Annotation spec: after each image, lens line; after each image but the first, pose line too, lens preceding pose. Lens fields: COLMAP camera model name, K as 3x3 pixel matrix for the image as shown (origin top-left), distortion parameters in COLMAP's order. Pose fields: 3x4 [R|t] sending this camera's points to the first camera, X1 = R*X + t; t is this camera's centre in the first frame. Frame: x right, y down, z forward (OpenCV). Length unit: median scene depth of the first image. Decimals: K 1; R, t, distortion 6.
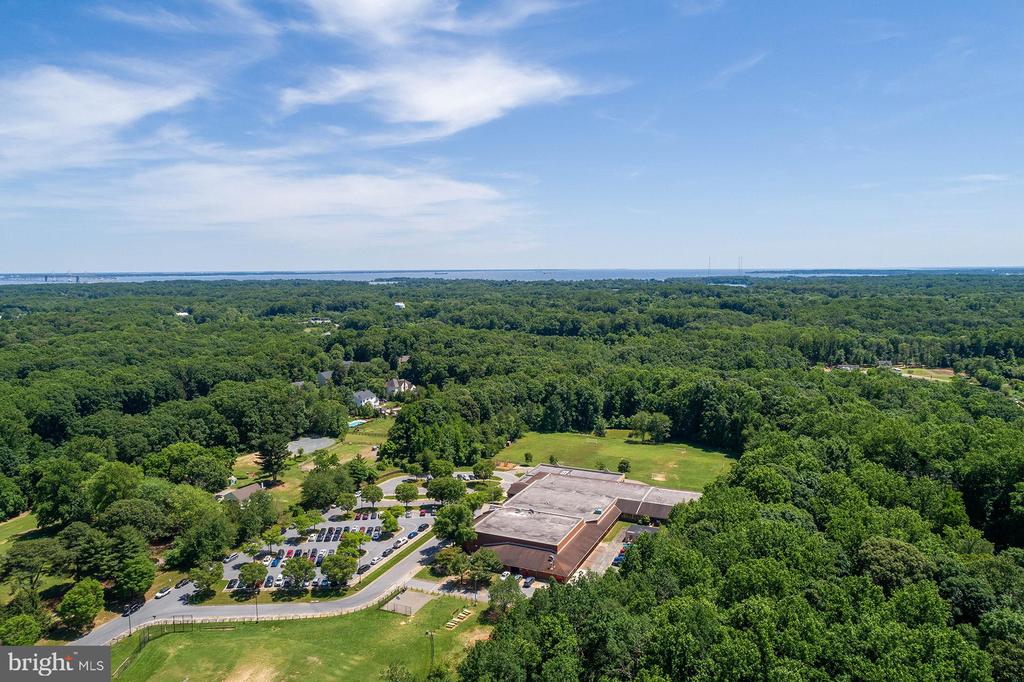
lens RADIAL K [[677.2, 0, 512.0], [0, 677.2, 341.0], [0, 0, 1]] dist [-0.006371, 0.003312]
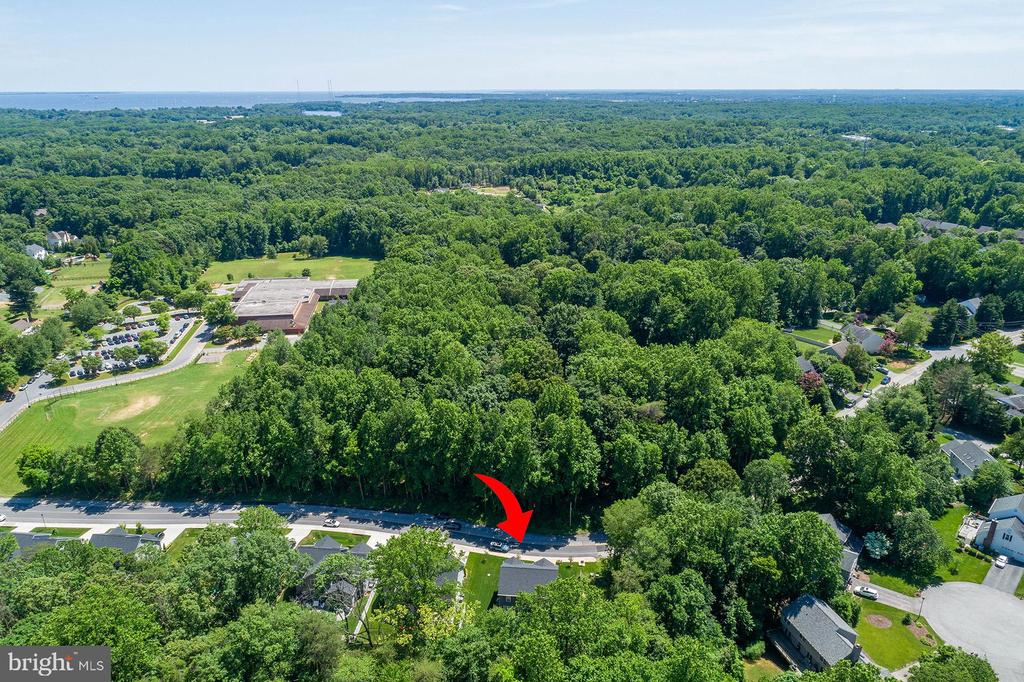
lens RADIAL K [[677.2, 0, 512.0], [0, 677.2, 341.0], [0, 0, 1]] dist [-0.006371, 0.003312]
pose [[0.842155, -0.181320, 0.507837, -0.160151], [0.053358, 0.965170, 0.256123, -0.011681], [-0.536590, -0.188598, 0.822498, -0.309386]]
